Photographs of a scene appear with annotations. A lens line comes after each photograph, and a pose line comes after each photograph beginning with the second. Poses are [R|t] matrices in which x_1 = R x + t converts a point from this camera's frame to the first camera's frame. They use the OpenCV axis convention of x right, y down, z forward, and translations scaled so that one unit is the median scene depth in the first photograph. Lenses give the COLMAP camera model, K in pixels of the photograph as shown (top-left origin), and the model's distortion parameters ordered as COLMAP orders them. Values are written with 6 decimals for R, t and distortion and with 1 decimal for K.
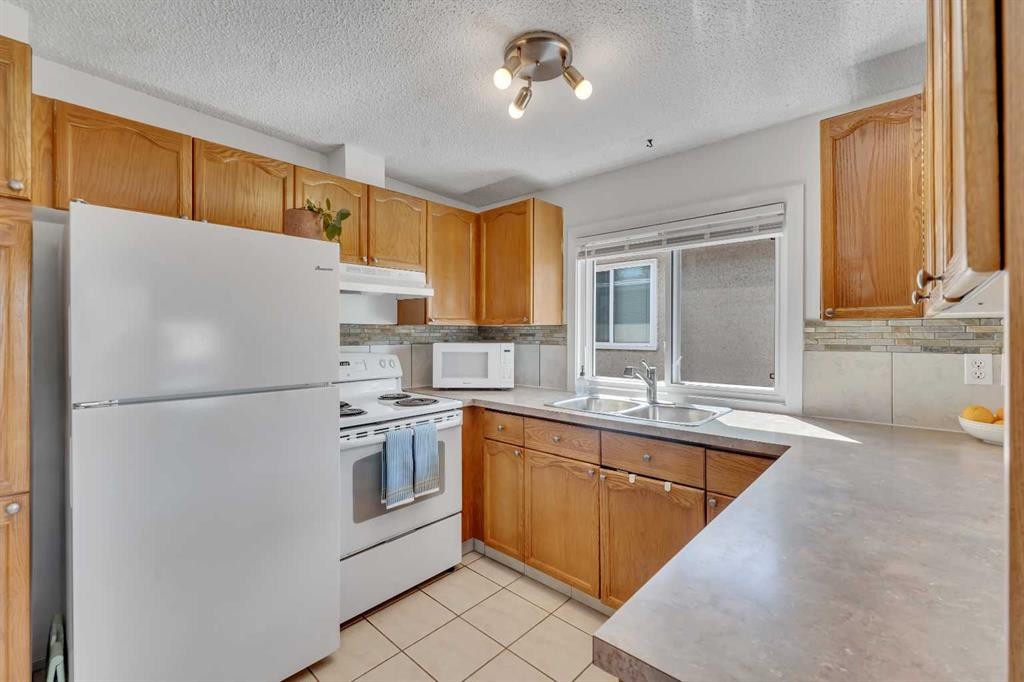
lens RADIAL K [[441.2, 0, 505.9], [0, 441.2, 337.7], [0, 0, 1]] dist [-0.001200, -0.000345]
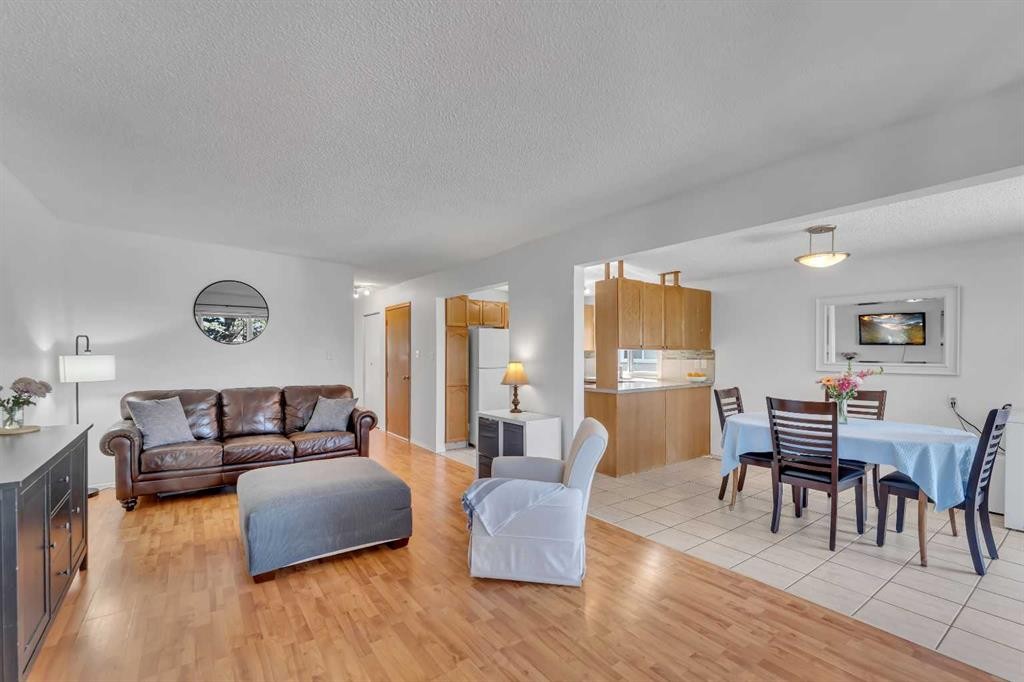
lens RADIAL K [[445.9, 0, 510.8], [0, 445.9, 358.3], [0, 0, 1]] dist [-0.001837, -0.000574]
pose [[0.982374, 0.004419, -0.186872, 0.175741], [-0.004233, 0.999990, 0.001393, 0.019067], [0.186876, -0.000578, 0.982383, -2.195118]]
